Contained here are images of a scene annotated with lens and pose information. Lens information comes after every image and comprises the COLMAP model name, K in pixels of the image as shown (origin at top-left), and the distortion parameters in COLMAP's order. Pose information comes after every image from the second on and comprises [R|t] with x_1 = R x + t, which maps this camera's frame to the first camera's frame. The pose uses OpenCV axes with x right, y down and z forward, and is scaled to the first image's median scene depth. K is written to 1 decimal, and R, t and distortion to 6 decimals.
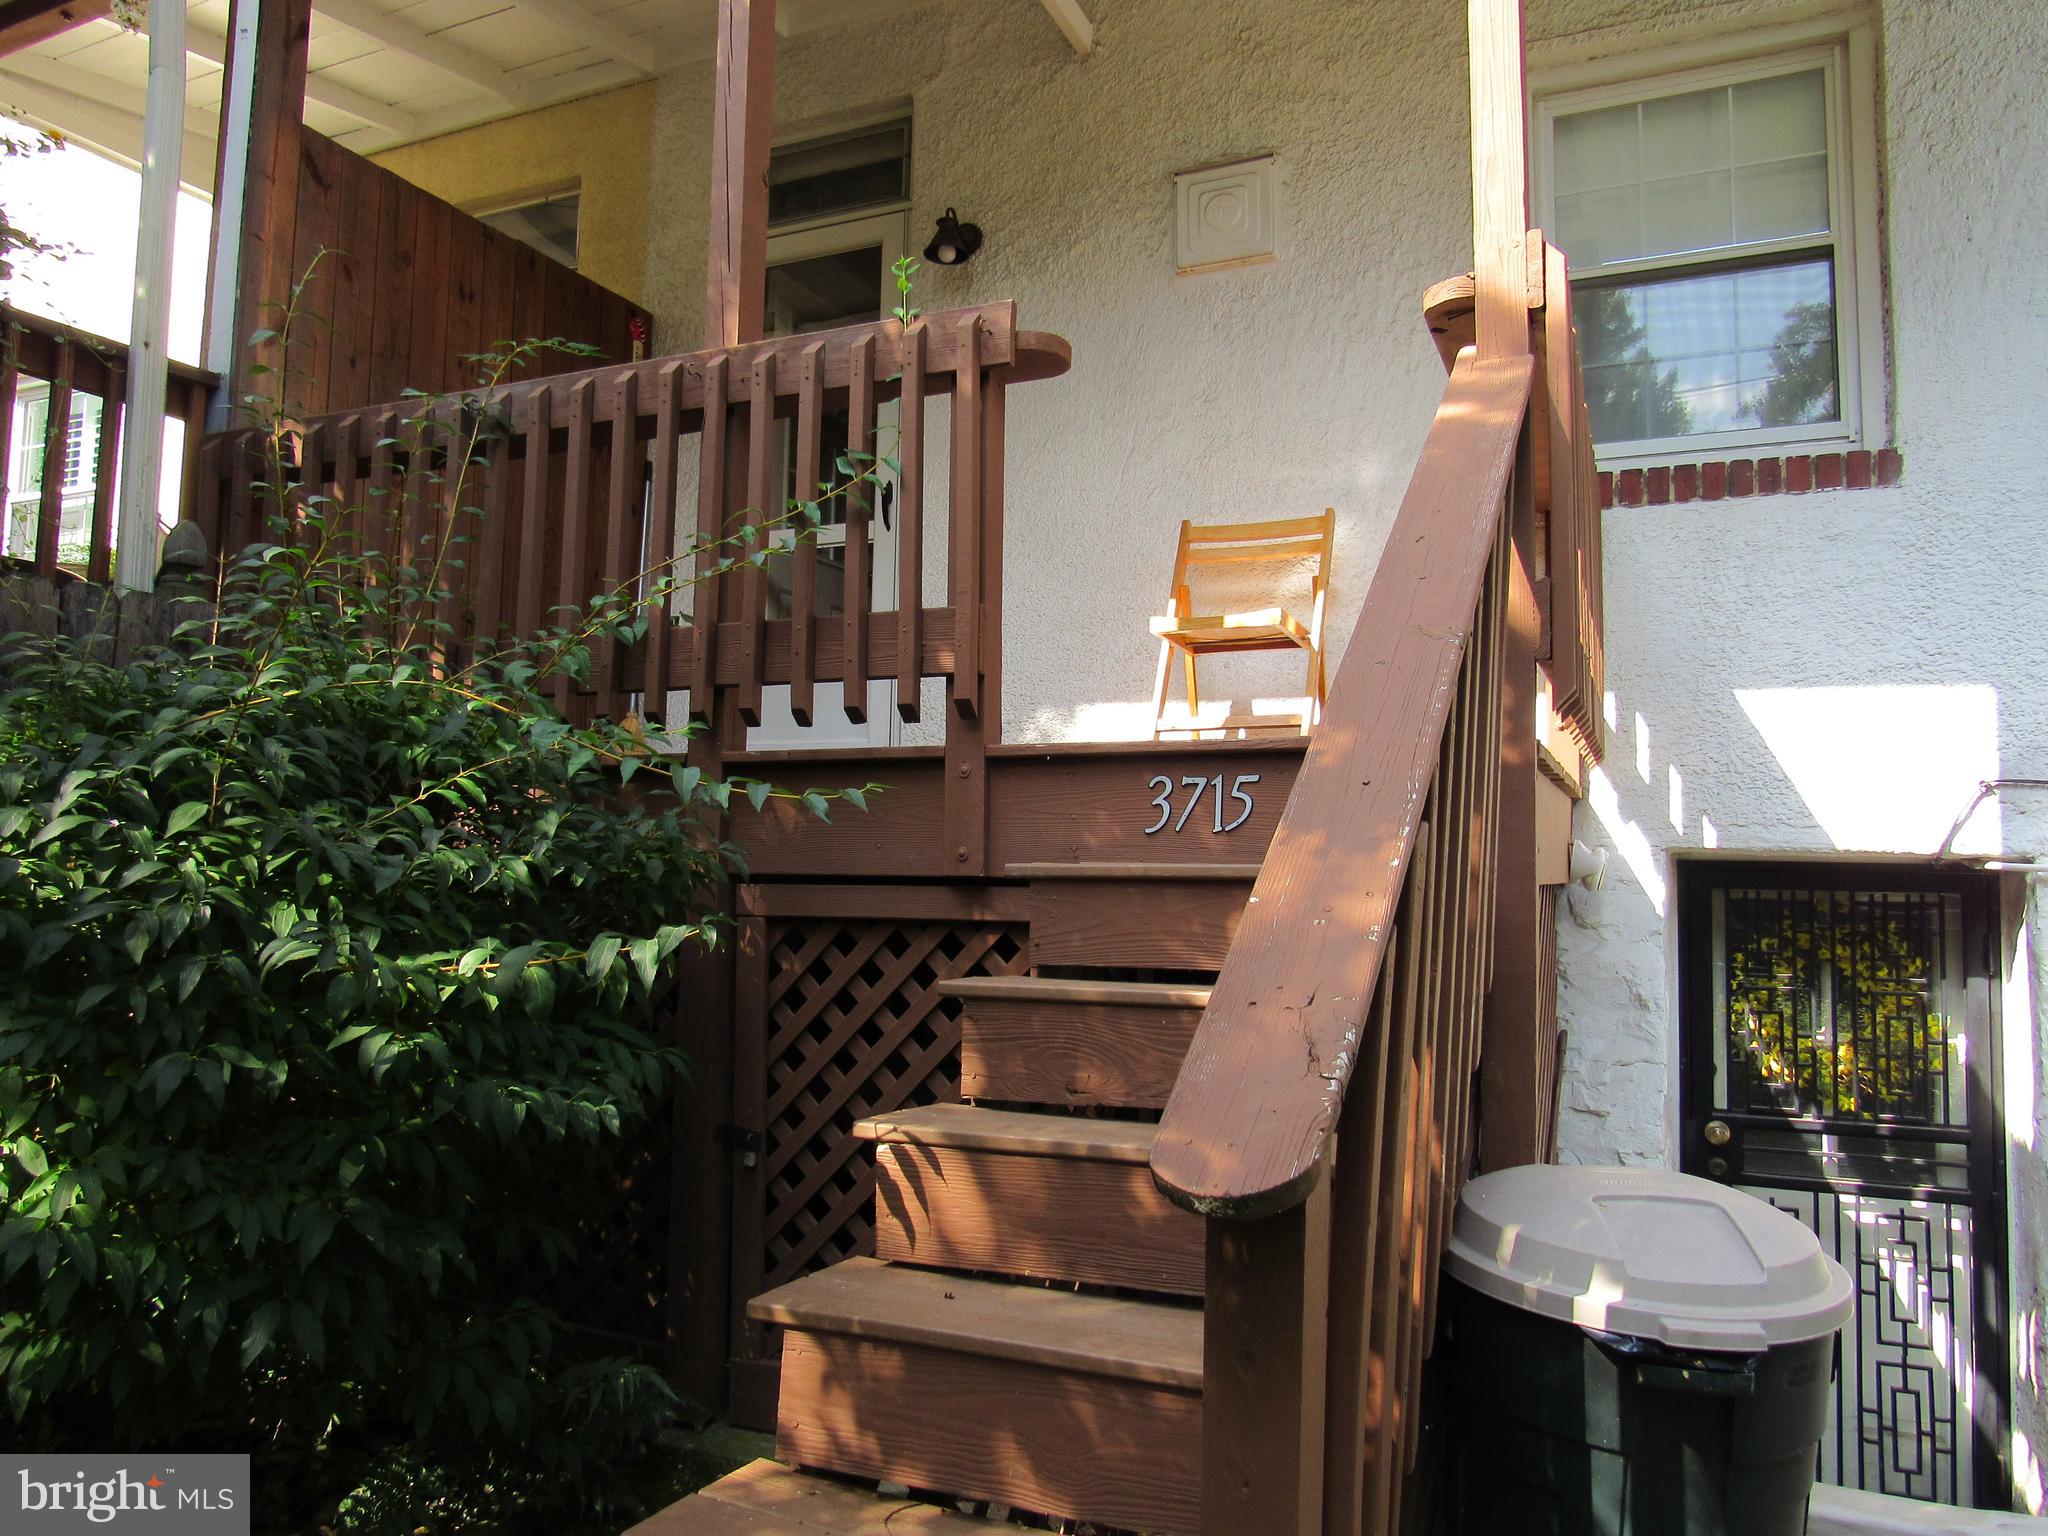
lens RADIAL K [[1462.0, 0, 1020.2], [0, 1462.0, 766.3], [0, 0, 1]] dist [-0.029629, 0.009524]
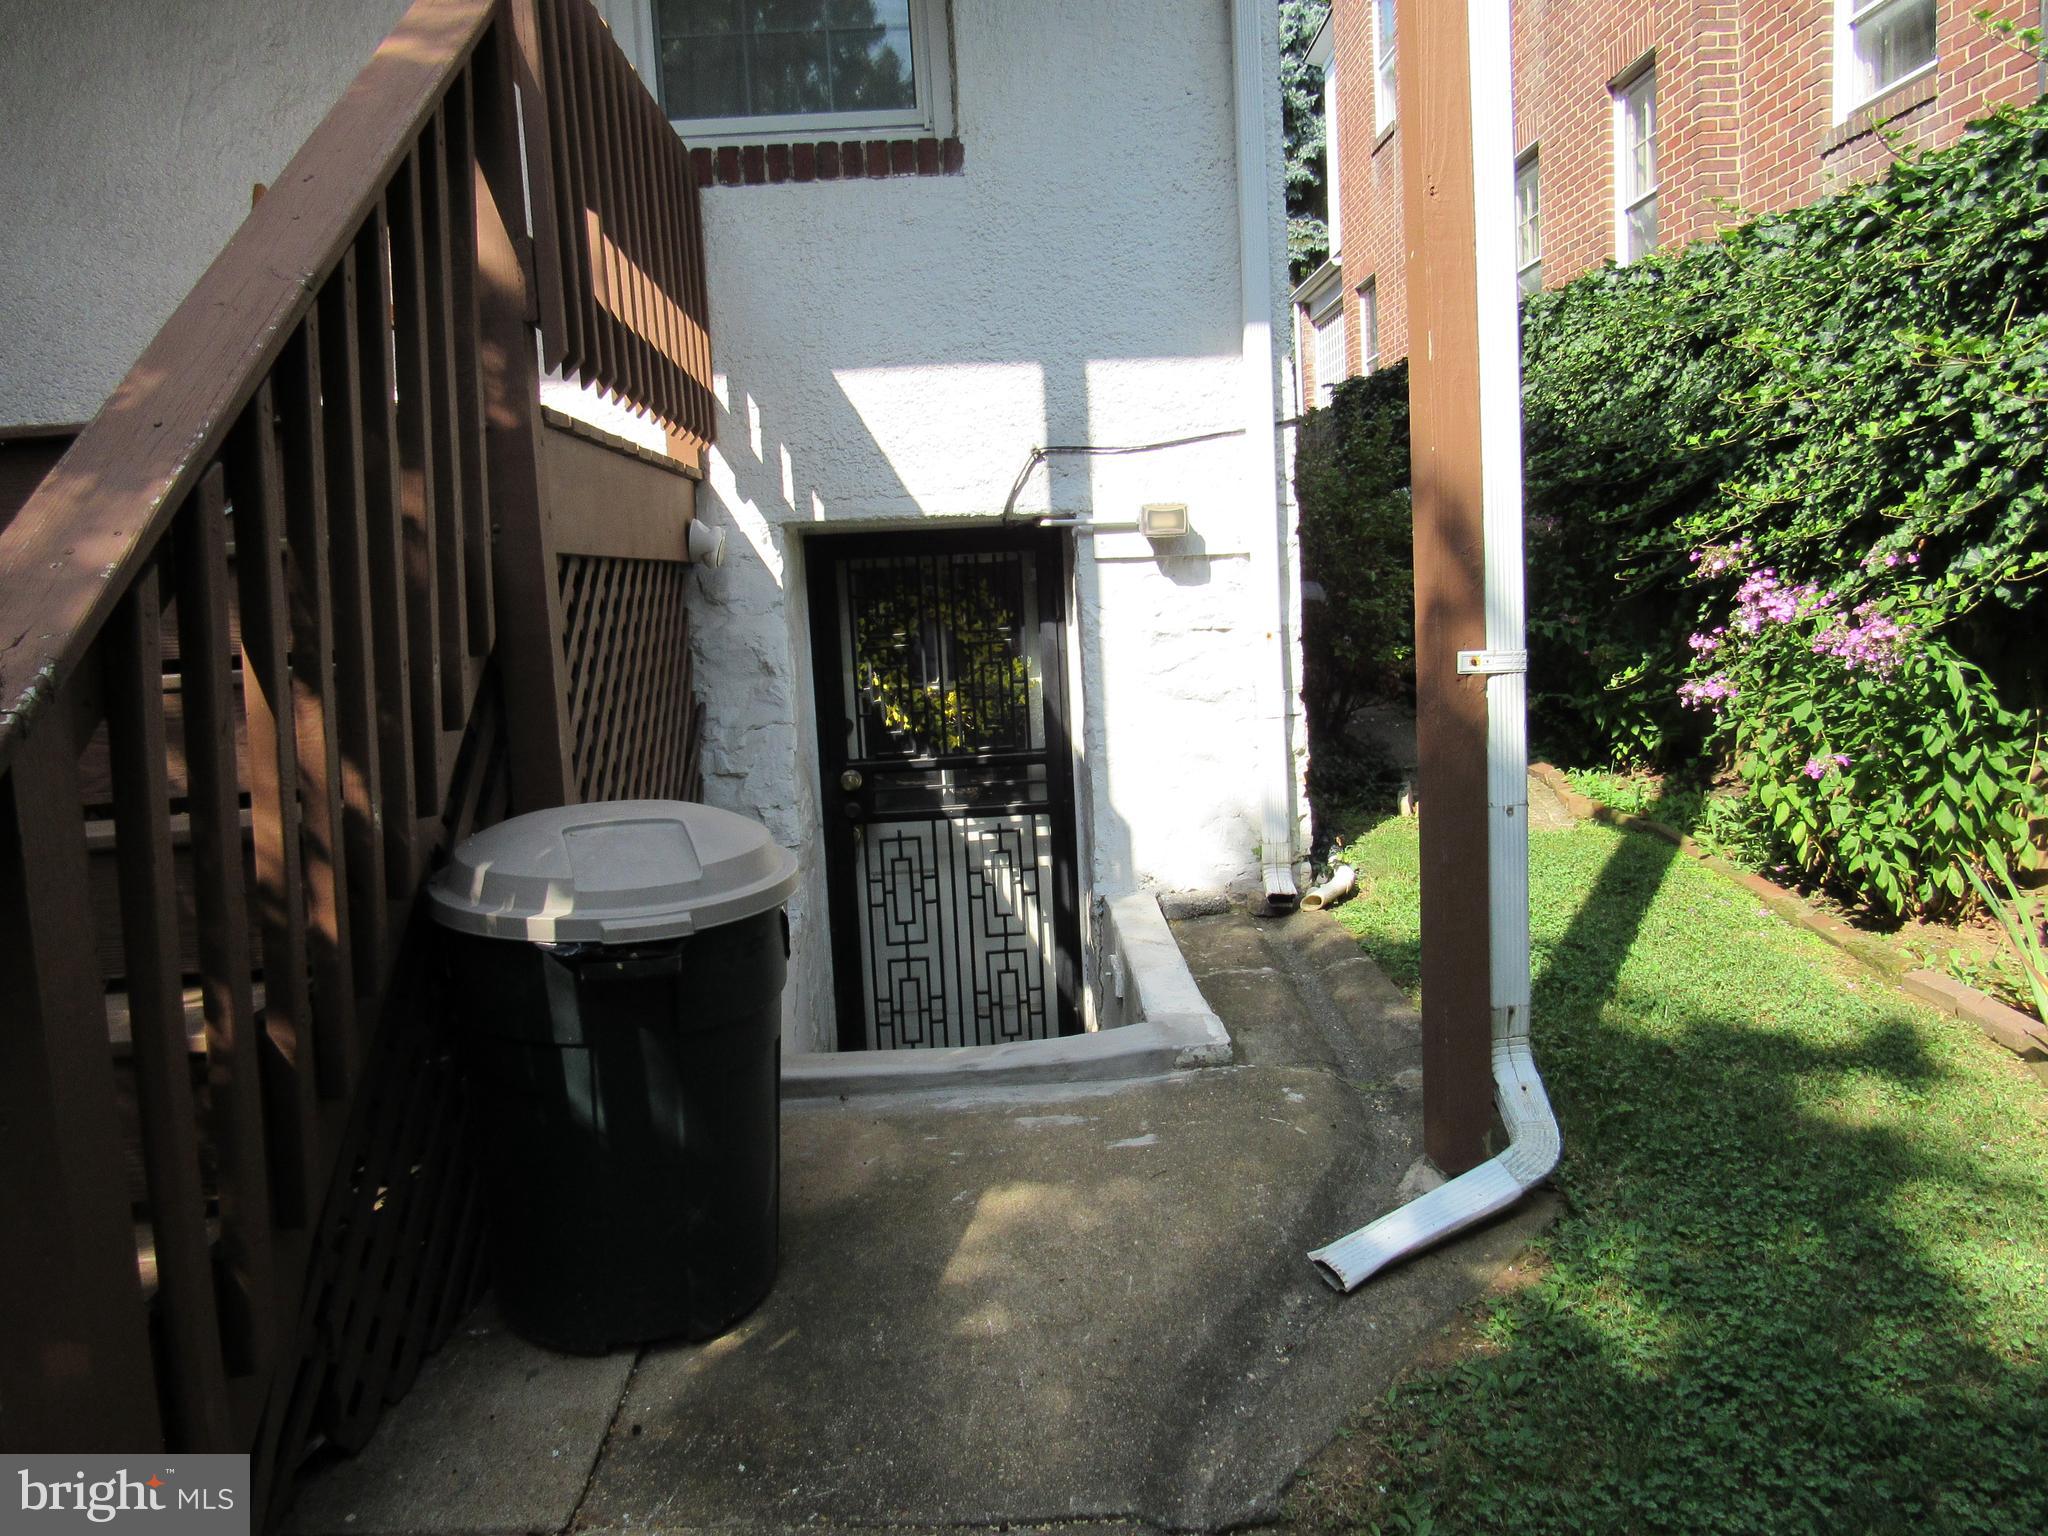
lens RADIAL K [[1462.0, 0, 1023.5], [0, 1462.0, 763.8], [0, 0, 1]] dist [-0.029629, 0.009524]
pose [[0.894227, -0.120718, 0.431028, 0.121678], [0.037511, 0.979770, 0.196582, 0.025353], [-0.446039, -0.159621, 0.880665, -0.048847]]
